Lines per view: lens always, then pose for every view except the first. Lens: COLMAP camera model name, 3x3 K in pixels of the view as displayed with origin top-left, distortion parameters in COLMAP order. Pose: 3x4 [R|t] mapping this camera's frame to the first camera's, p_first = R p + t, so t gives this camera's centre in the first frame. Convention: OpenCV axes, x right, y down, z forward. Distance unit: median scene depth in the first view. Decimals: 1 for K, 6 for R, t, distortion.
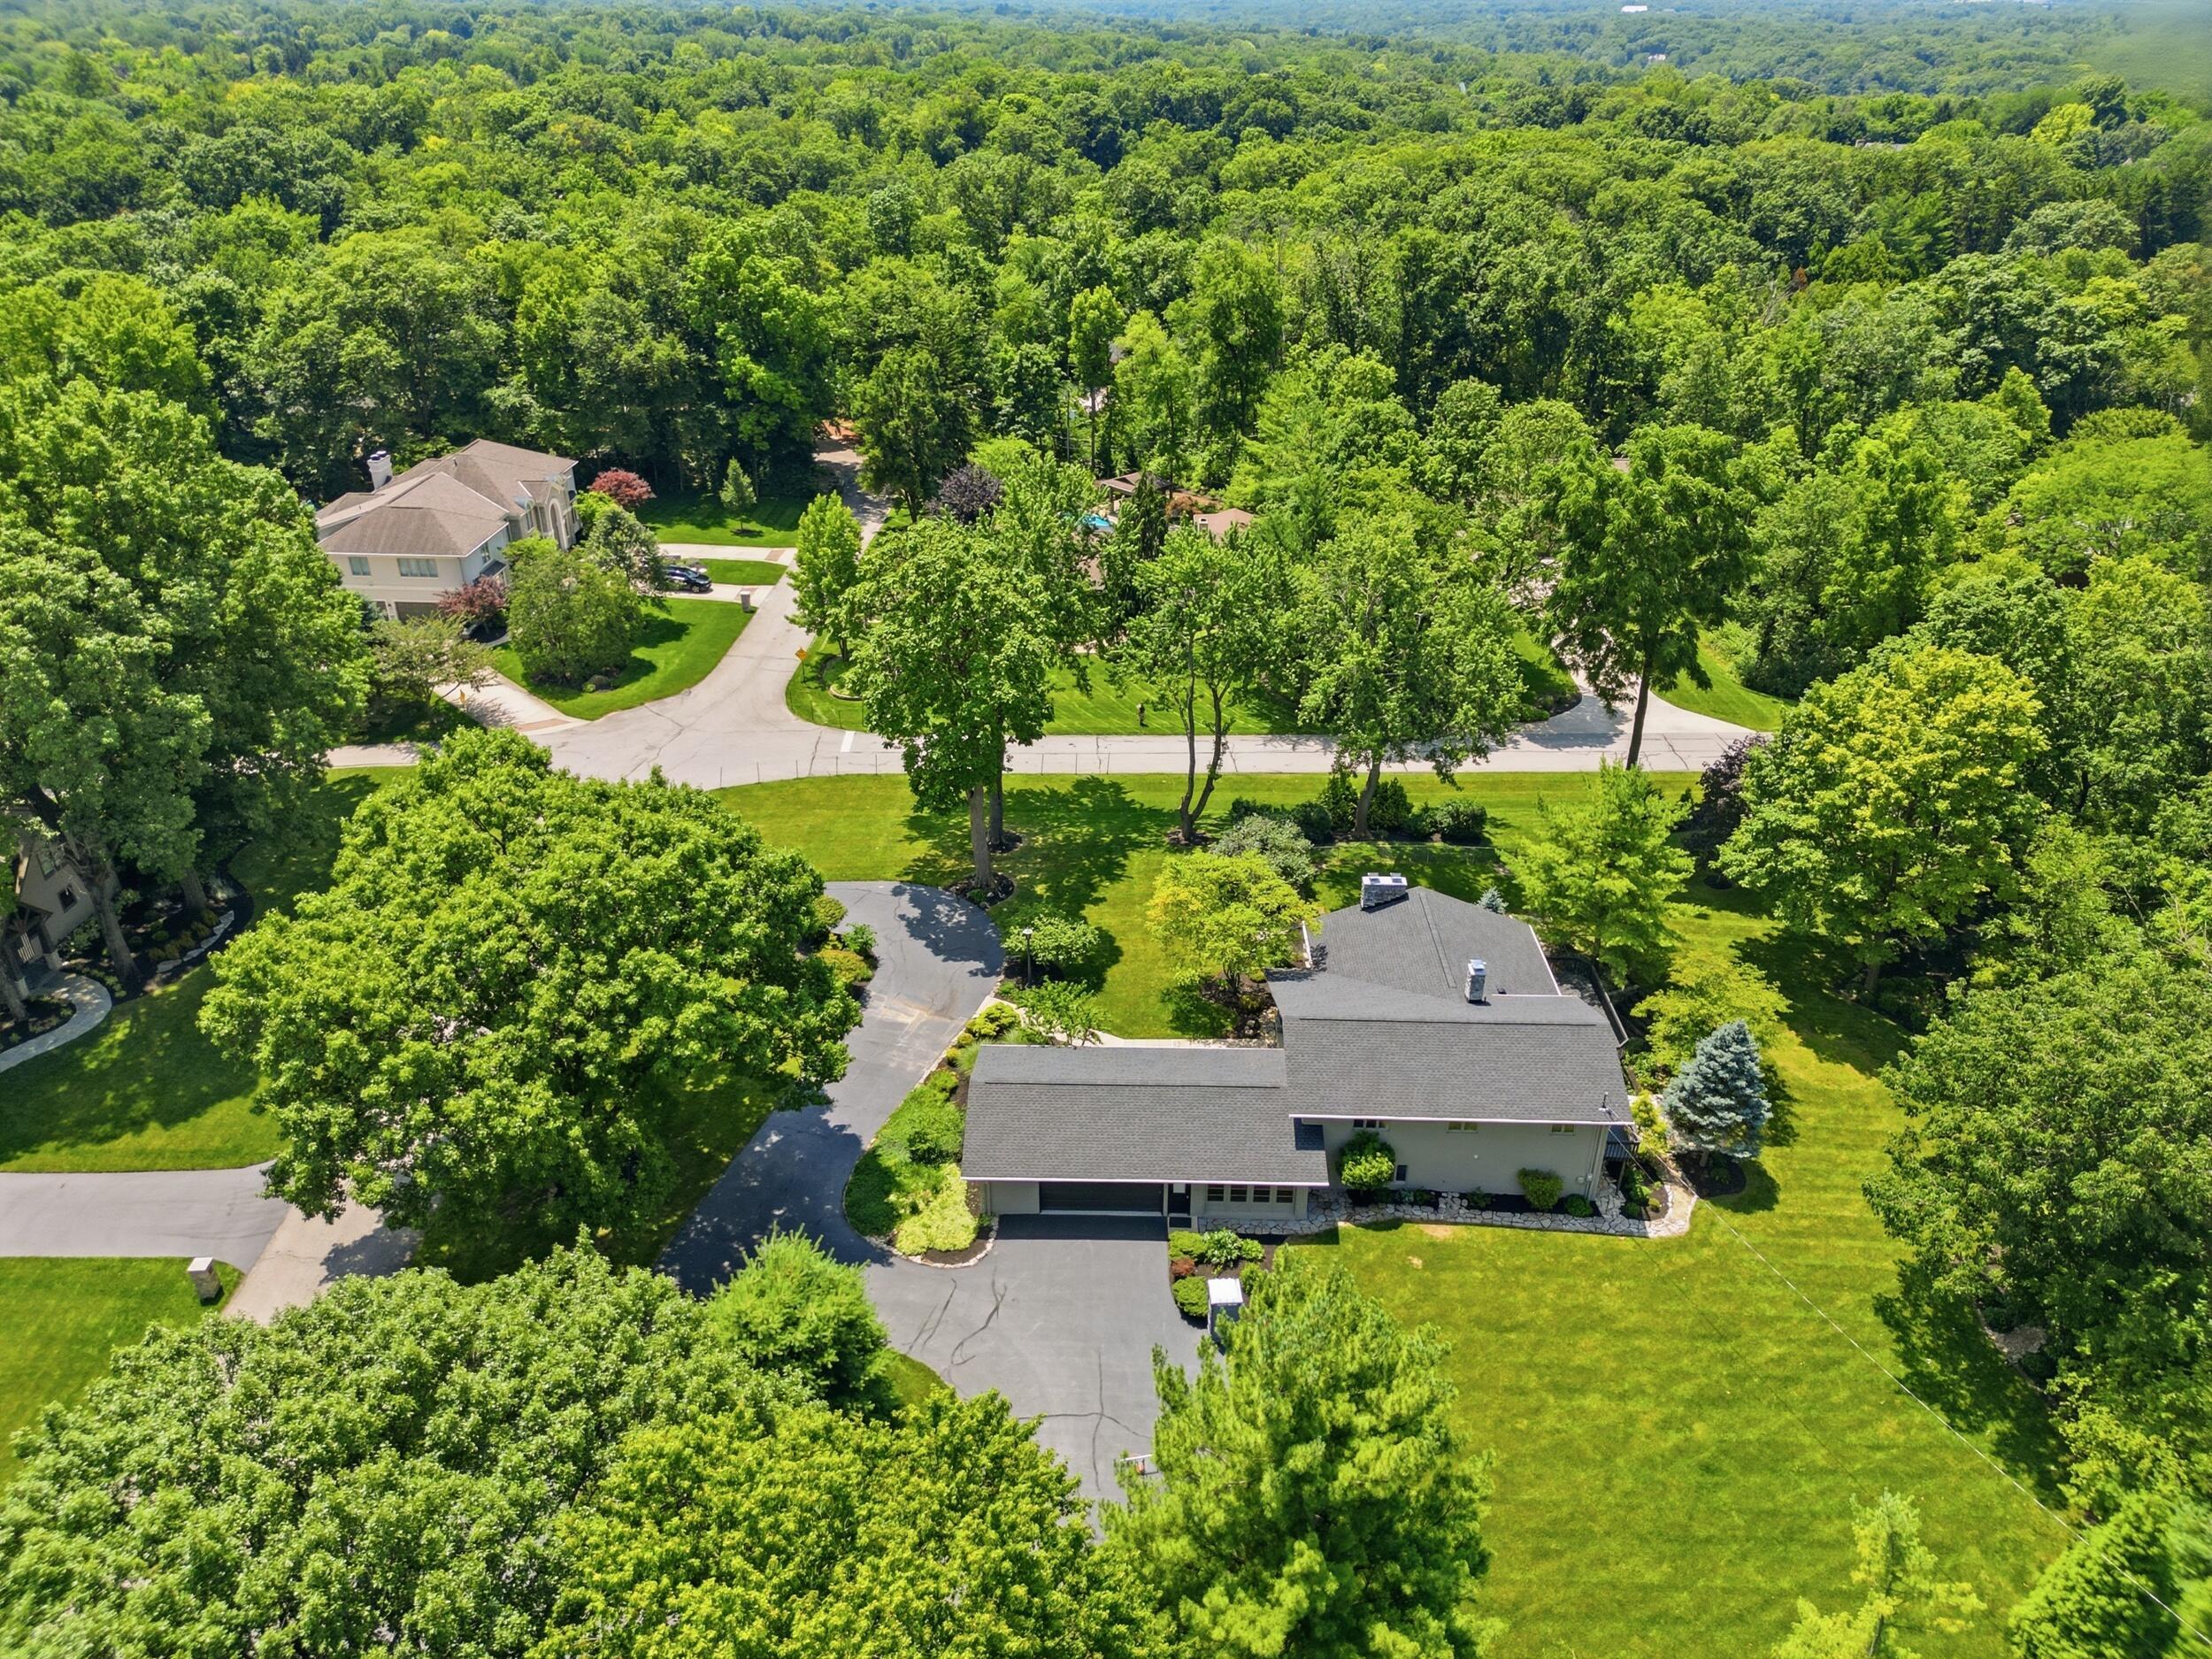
lens RADIAL K [[1525.2, 0, 1106.0], [0, 1525.2, 829.5], [0, 0, 1]] dist [0.053084, -0.038351]
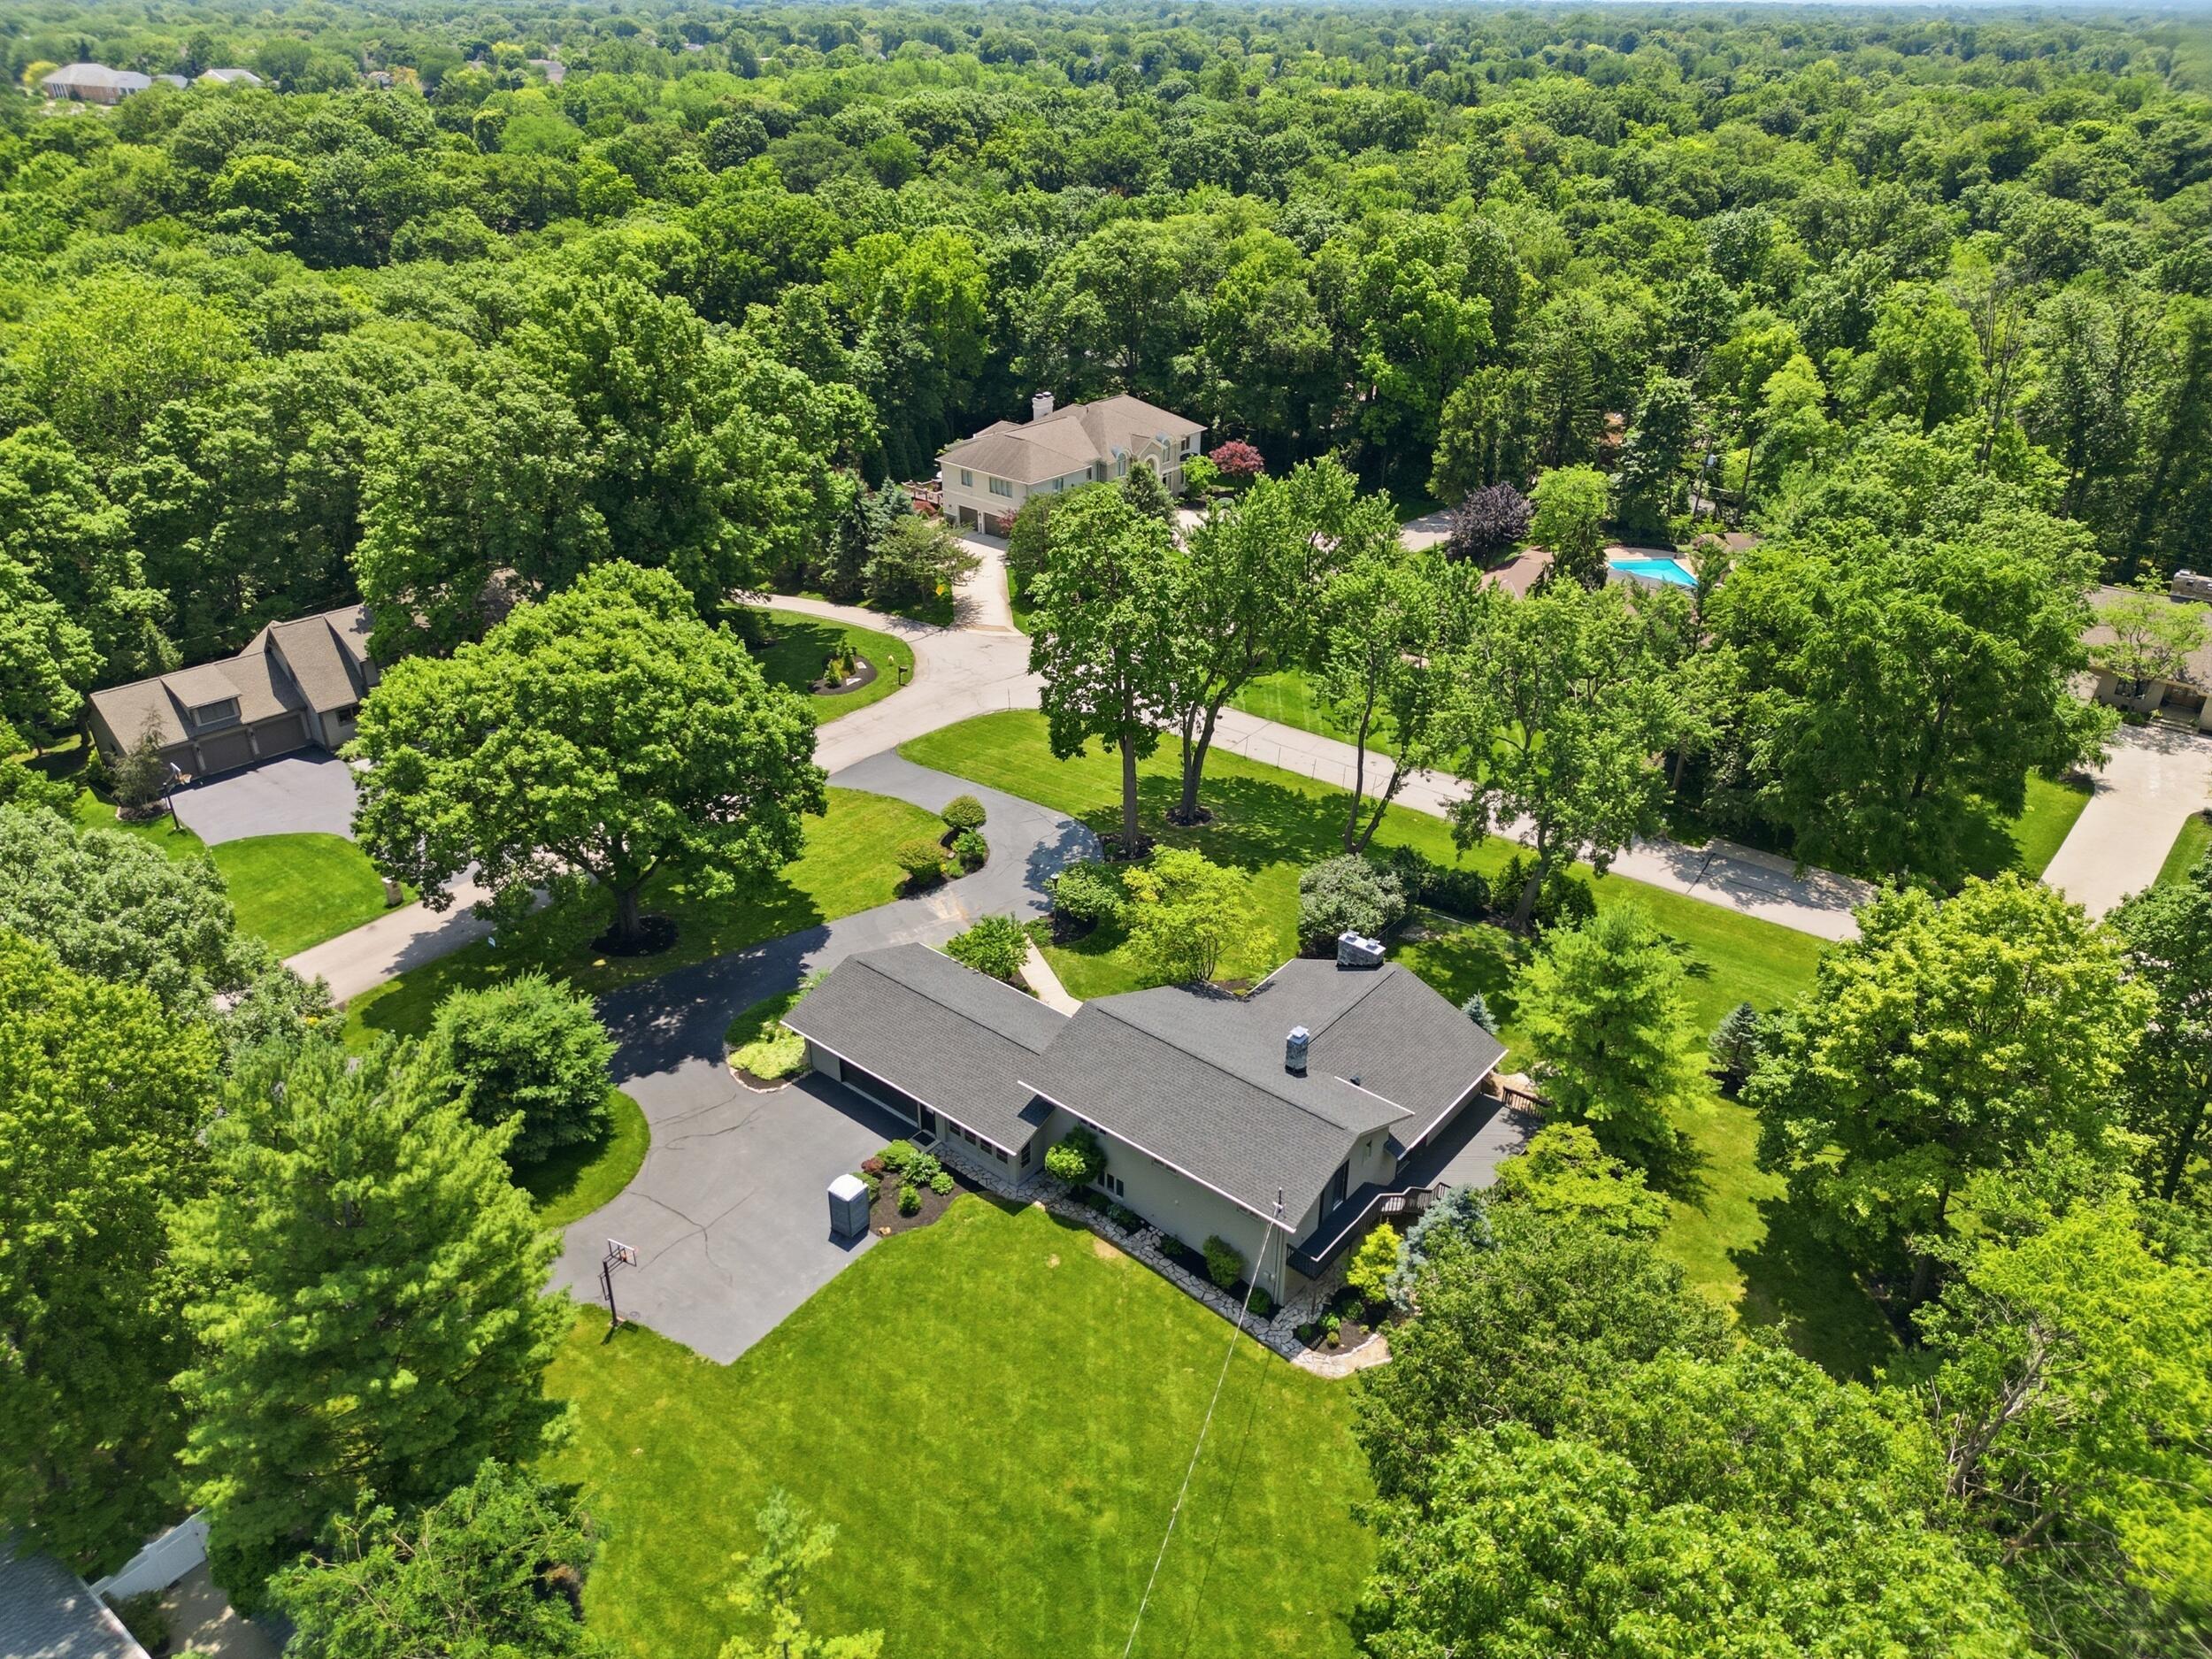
lens RADIAL K [[1525.2, 0, 1106.0], [0, 1525.2, 829.5], [0, 0, 1]] dist [0.053084, -0.038351]
pose [[0.788270, 0.295197, -0.539898, 0.545908], [-0.299234, 0.950576, 0.082848, -0.063655], [0.537670, 0.096249, 0.837643, 0.120047]]
